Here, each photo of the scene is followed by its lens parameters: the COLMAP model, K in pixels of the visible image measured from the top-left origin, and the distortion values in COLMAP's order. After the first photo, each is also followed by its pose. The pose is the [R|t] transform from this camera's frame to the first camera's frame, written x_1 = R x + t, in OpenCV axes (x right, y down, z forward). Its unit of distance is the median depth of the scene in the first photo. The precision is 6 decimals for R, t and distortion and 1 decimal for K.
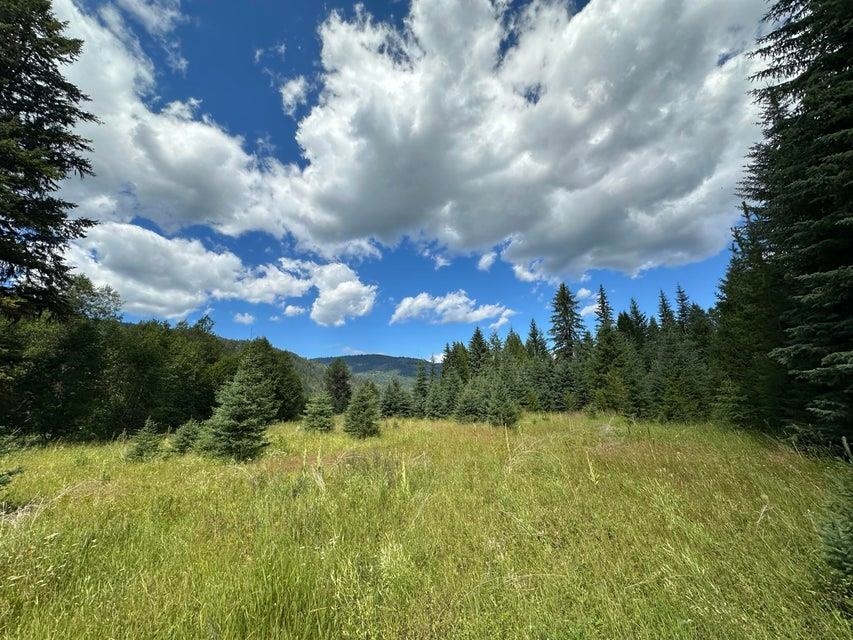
lens RADIAL K [[345.6, 0, 426.5], [0, 345.6, 320.0], [0, 0, 1]] dist [-0.012930, 0.000217]
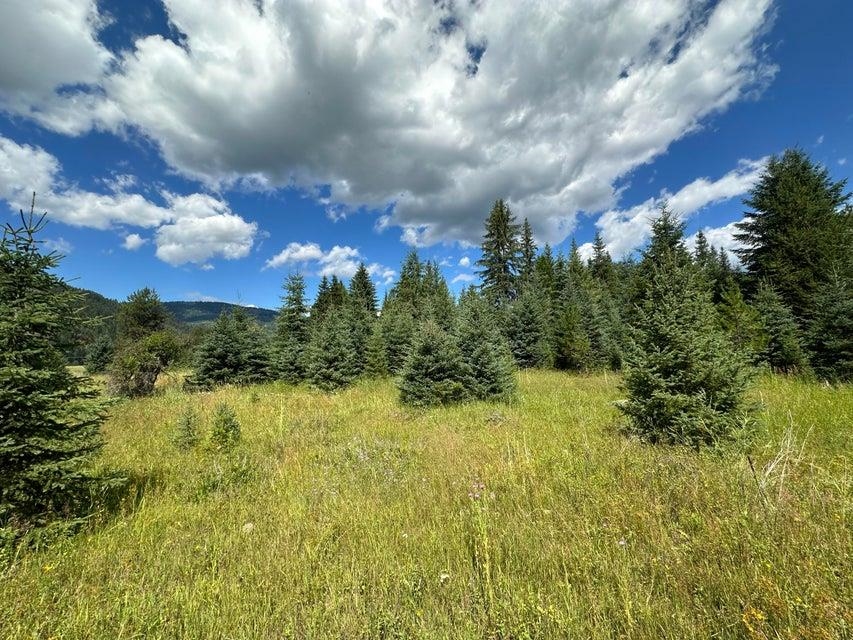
lens RADIAL K [[345.6, 0, 426.5], [0, 345.6, 320.0], [0, 0, 1]] dist [-0.012930, 0.000217]
pose [[0.950257, 0.026180, 0.310366, 0.006060], [-0.066449, 0.990560, 0.119896, 0.057361], [-0.304297, -0.134556, 0.943026, 0.226374]]
